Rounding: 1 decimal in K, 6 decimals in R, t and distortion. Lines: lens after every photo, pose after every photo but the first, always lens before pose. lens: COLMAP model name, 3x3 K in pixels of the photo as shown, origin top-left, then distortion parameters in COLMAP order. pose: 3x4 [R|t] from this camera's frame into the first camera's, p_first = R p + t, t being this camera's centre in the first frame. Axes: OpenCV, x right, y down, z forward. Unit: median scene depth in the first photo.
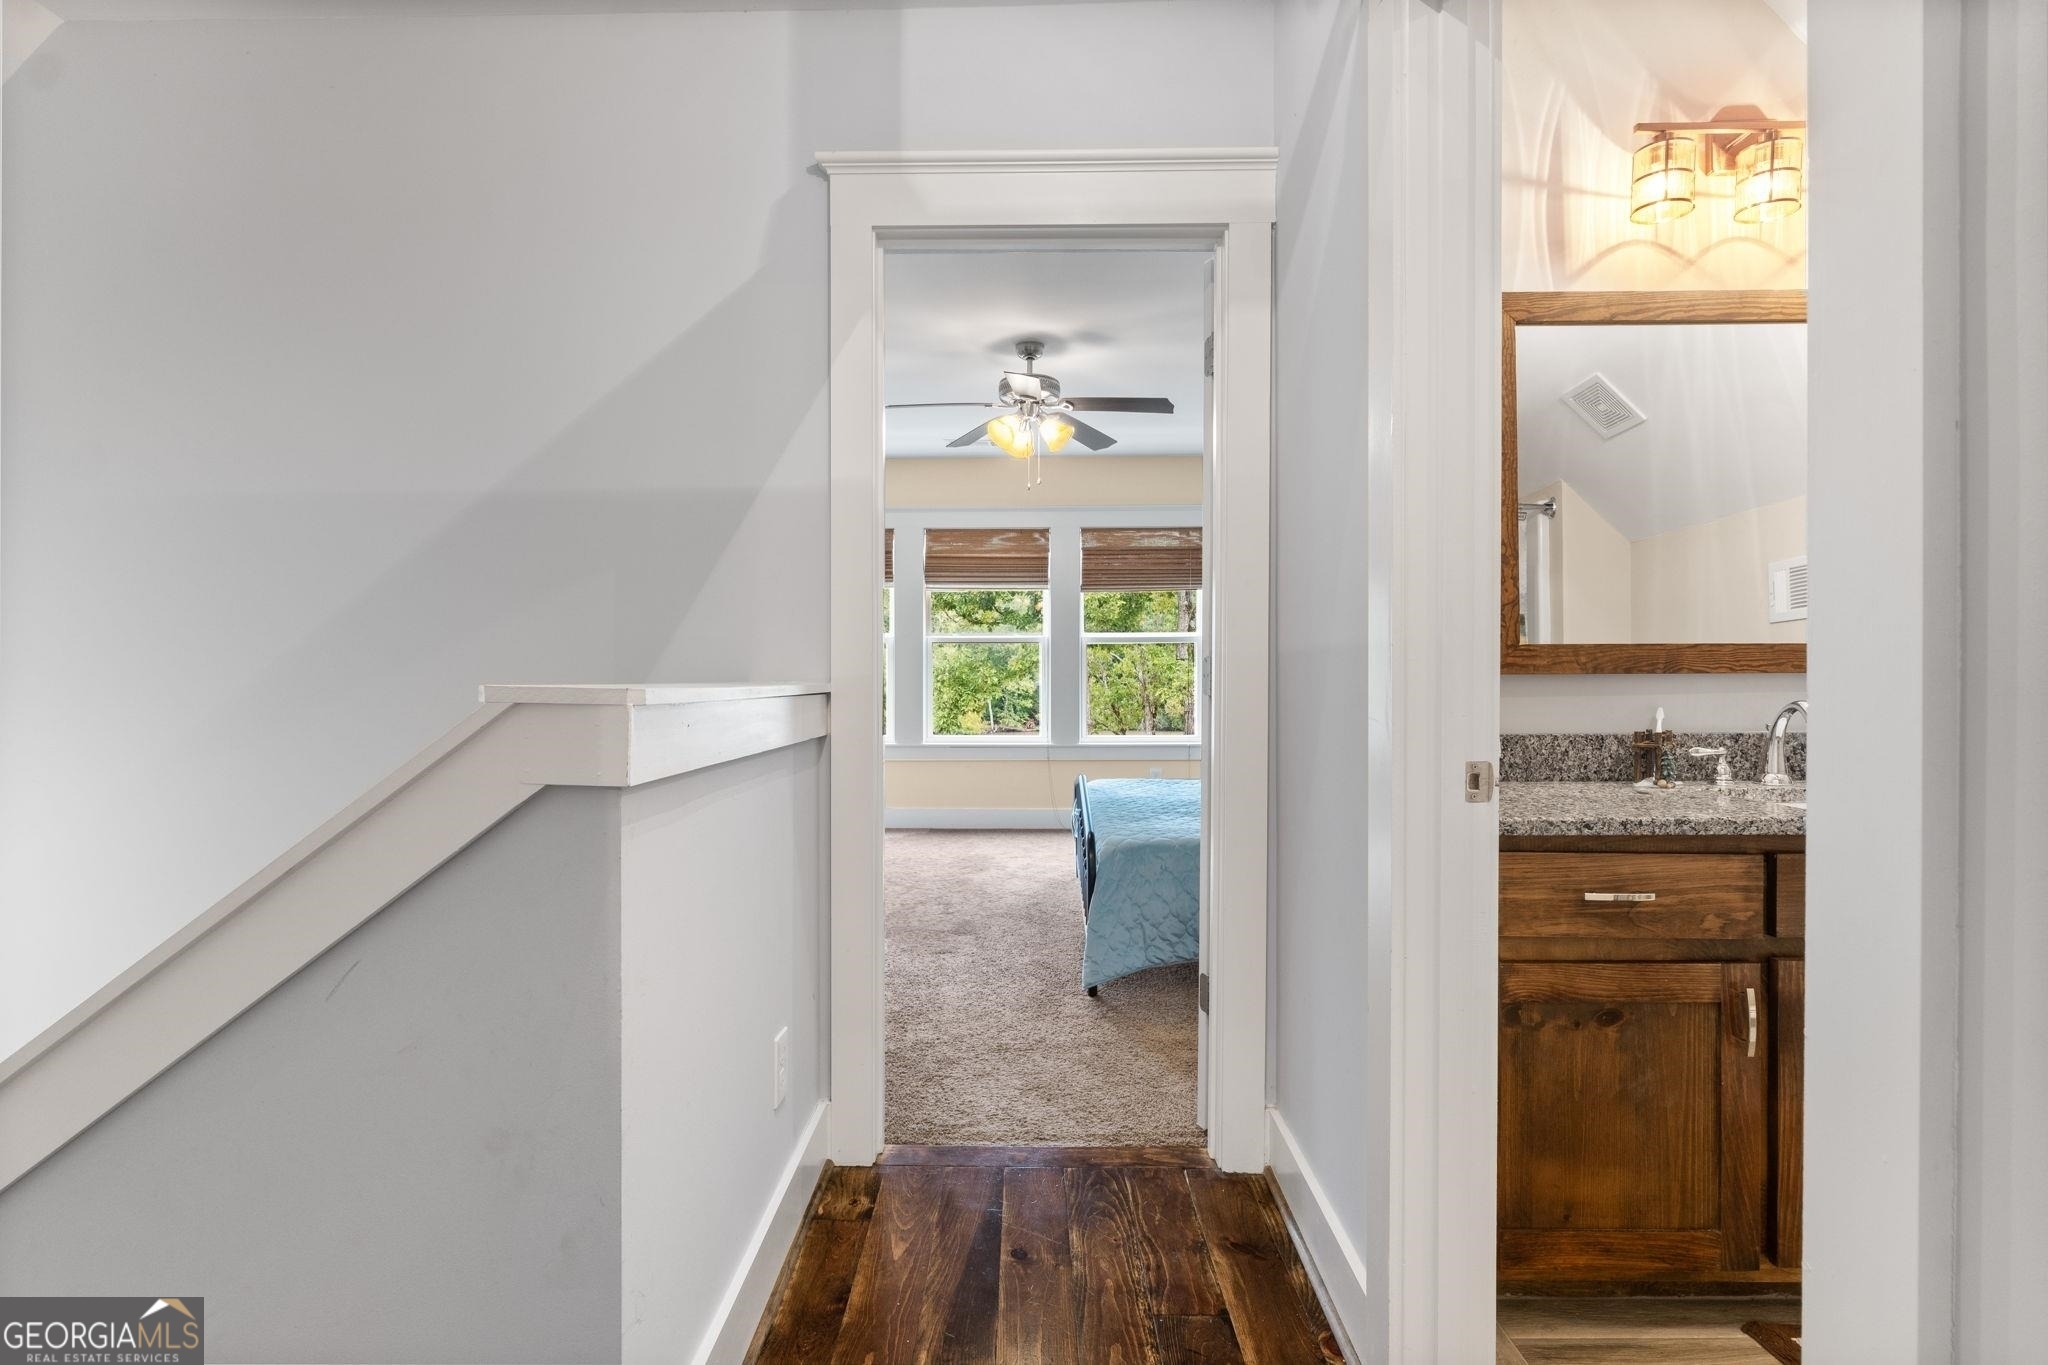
lens RADIAL K [[993.6, 0, 1020.6], [0, 993.6, 686.7], [0, 0, 1]] dist [-0.010594, -0.000056]
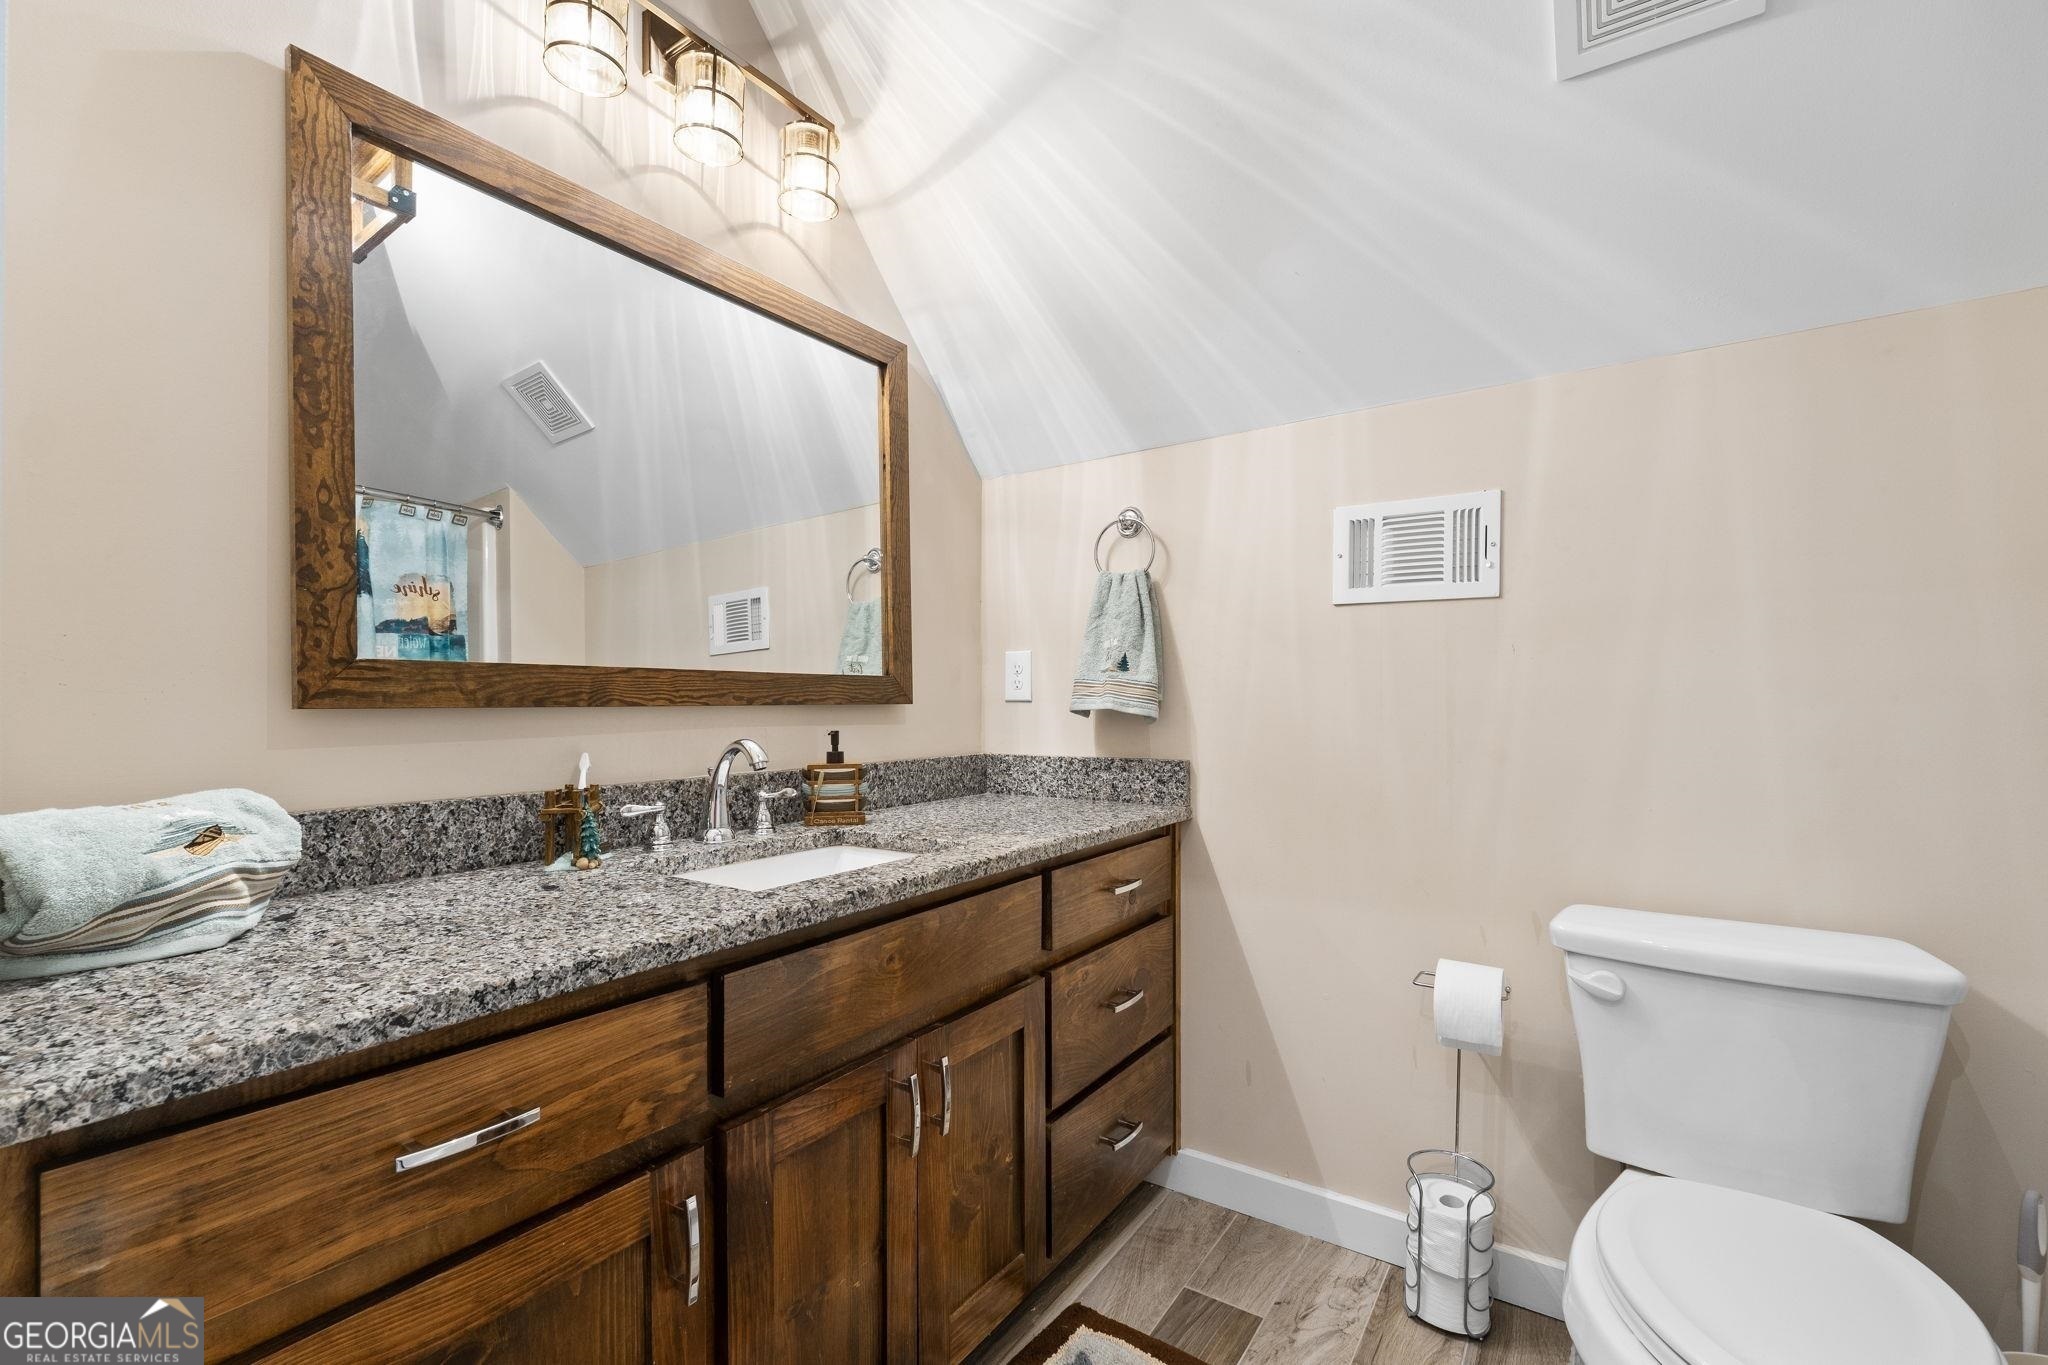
lens RADIAL K [[868.0, 0, 1013.9], [0, 868.0, 694.4], [0, 0, 1]] dist [-0.000423, 0.000014]
pose [[0.550751, 0.009411, 0.834617, 0.292558], [0.010260, 0.999785, -0.018043, -0.007766], [-0.834607, 0.018500, 0.550535, 0.390131]]
